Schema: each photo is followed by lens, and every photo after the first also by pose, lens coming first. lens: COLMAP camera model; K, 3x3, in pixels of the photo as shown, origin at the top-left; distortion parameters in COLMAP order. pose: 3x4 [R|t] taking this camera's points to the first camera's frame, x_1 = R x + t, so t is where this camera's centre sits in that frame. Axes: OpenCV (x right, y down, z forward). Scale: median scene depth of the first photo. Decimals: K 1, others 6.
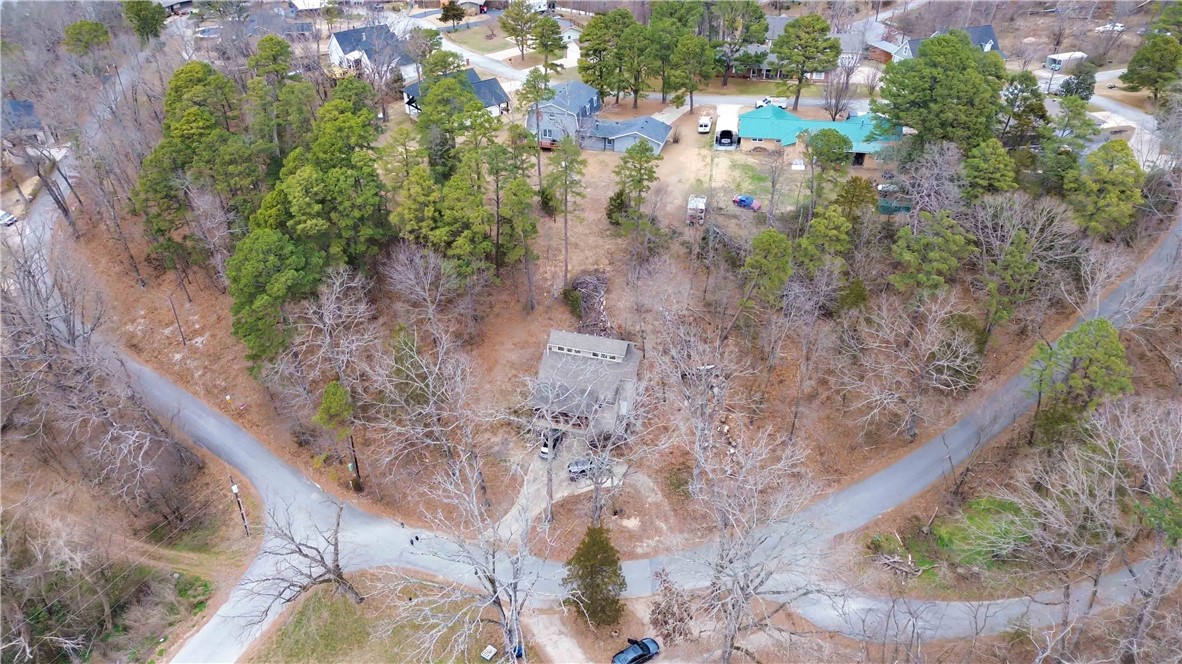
lens RADIAL K [[841.1, 0, 591.0], [0, 841.1, 332.0], [0, 0, 1]] dist [0.051131, -0.052866]
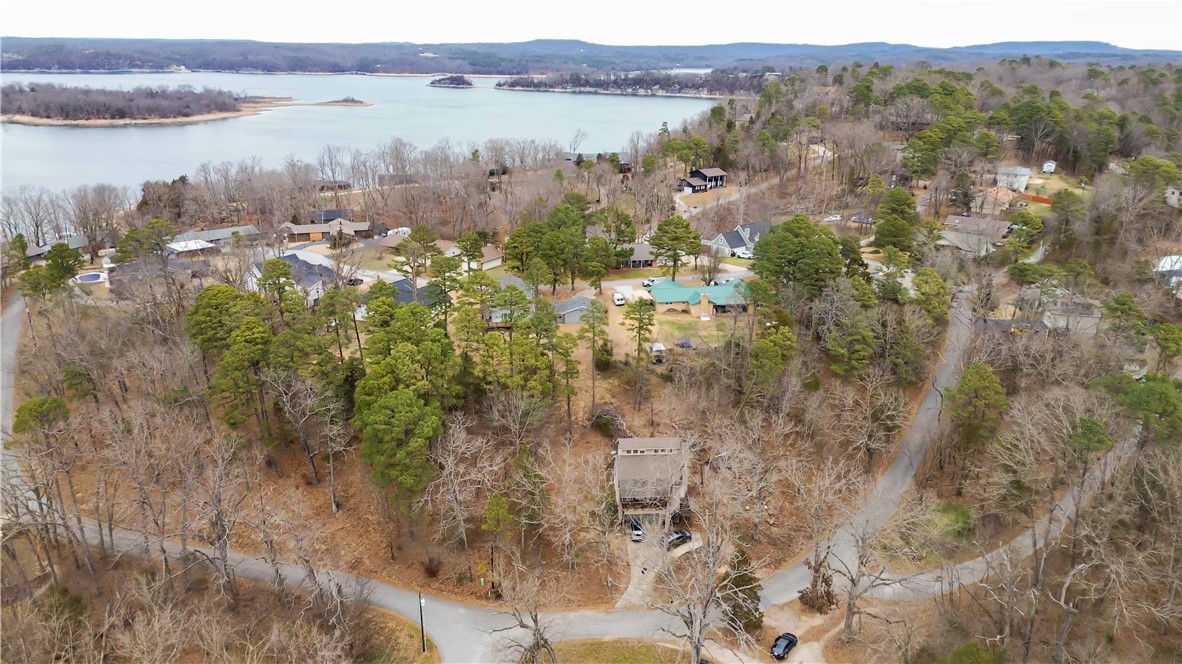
lens RADIAL K [[841.1, 0, 591.0], [0, 841.1, 332.0], [0, 0, 1]] dist [0.051131, -0.052866]
pose [[0.928711, -0.102299, 0.356413, -0.400585], [0.193484, 0.953657, -0.230442, 0.097525], [-0.316322, 0.282974, 0.905465, -0.147262]]
